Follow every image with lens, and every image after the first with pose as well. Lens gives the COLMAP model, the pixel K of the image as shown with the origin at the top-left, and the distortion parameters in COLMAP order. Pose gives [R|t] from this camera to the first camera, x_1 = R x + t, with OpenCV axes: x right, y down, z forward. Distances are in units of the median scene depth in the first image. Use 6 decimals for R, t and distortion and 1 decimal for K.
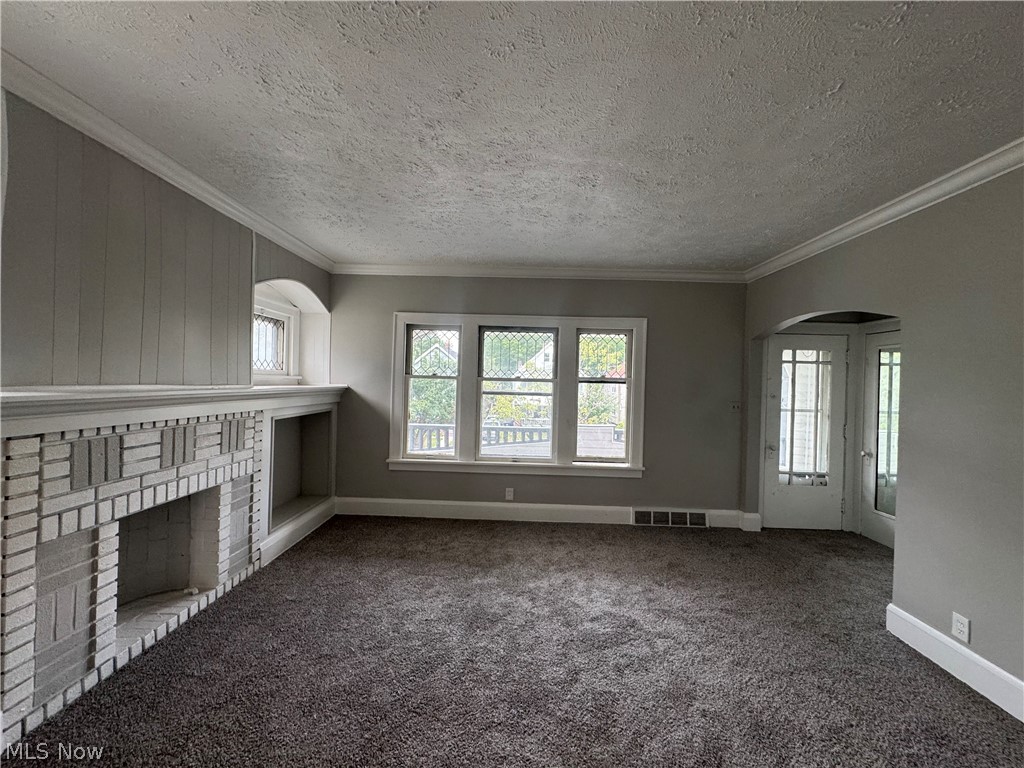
lens RADIAL K [[410.6, 0, 513.2], [0, 410.6, 382.1], [0, 0, 1]] dist [-0.001549, 0.000138]
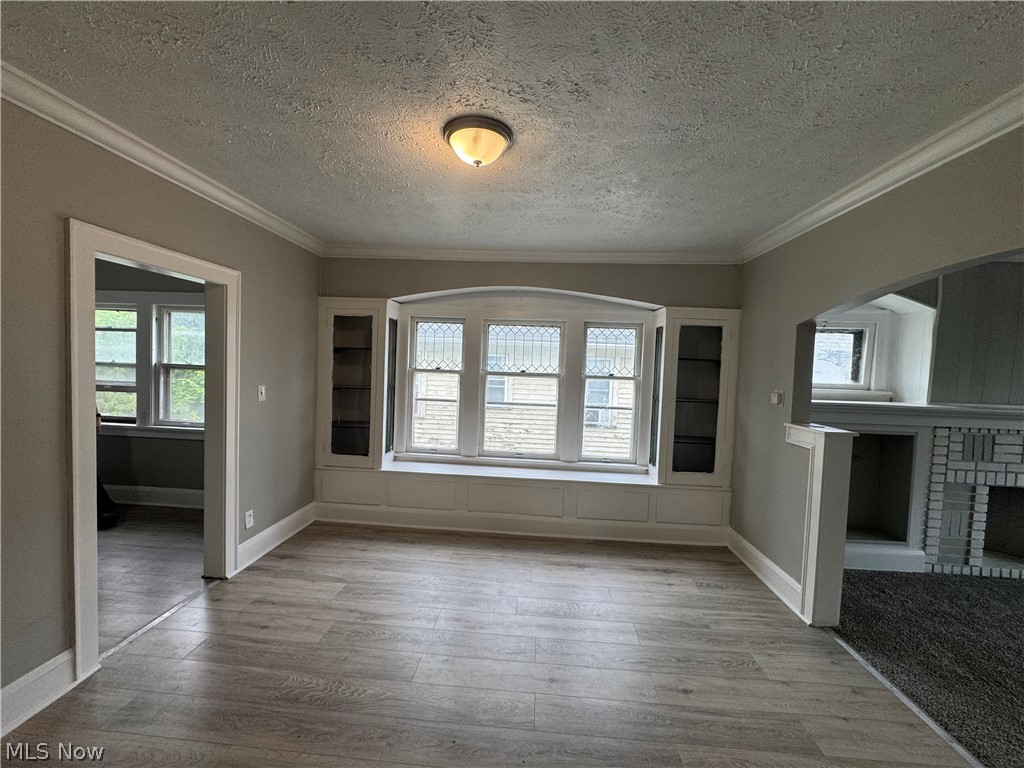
lens RADIAL K [[425.0, 0, 509.9], [0, 425.0, 374.5], [0, 0, 1]] dist [0.000852, 0.000342]
pose [[-0.039197, 0.015161, -0.999116, 0.545102], [-0.043467, 0.998913, 0.016864, -0.038258], [0.998286, 0.044089, -0.038495, -0.585129]]
